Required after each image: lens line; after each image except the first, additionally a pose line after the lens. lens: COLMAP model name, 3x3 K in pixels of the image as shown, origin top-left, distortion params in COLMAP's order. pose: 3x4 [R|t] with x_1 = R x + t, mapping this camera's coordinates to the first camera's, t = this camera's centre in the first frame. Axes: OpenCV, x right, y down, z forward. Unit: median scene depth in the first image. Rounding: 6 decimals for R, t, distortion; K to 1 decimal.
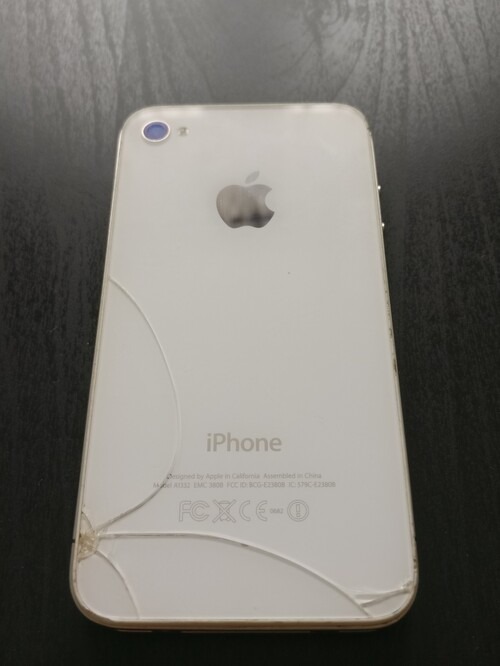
lens RADIAL K [[675.6, 0, 251.1], [0, 675.6, 316.3], [0, 0, 1]] dist [-0.010173, -0.239570]
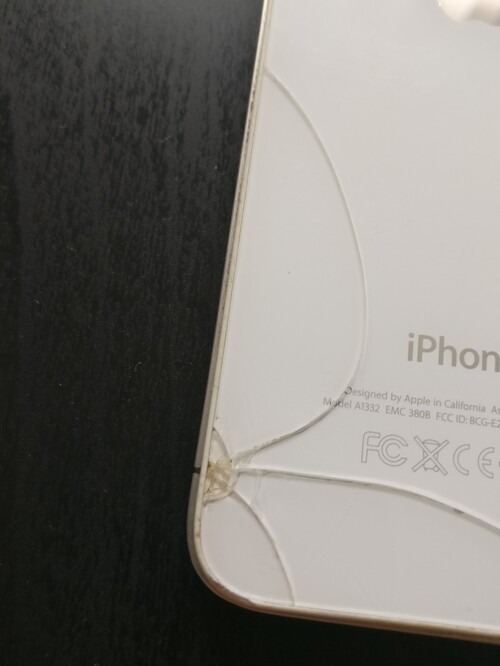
lens RADIAL K [[675.6, 0, 251.1], [0, 675.6, 316.3], [0, 0, 1]] dist [-0.010173, -0.239570]
pose [[0.990389, 0.137914, 0.010448, -0.197239], [-0.136878, 0.966505, 0.217098, 0.033372], [0.019843, -0.216442, 0.976094, 0.321703]]
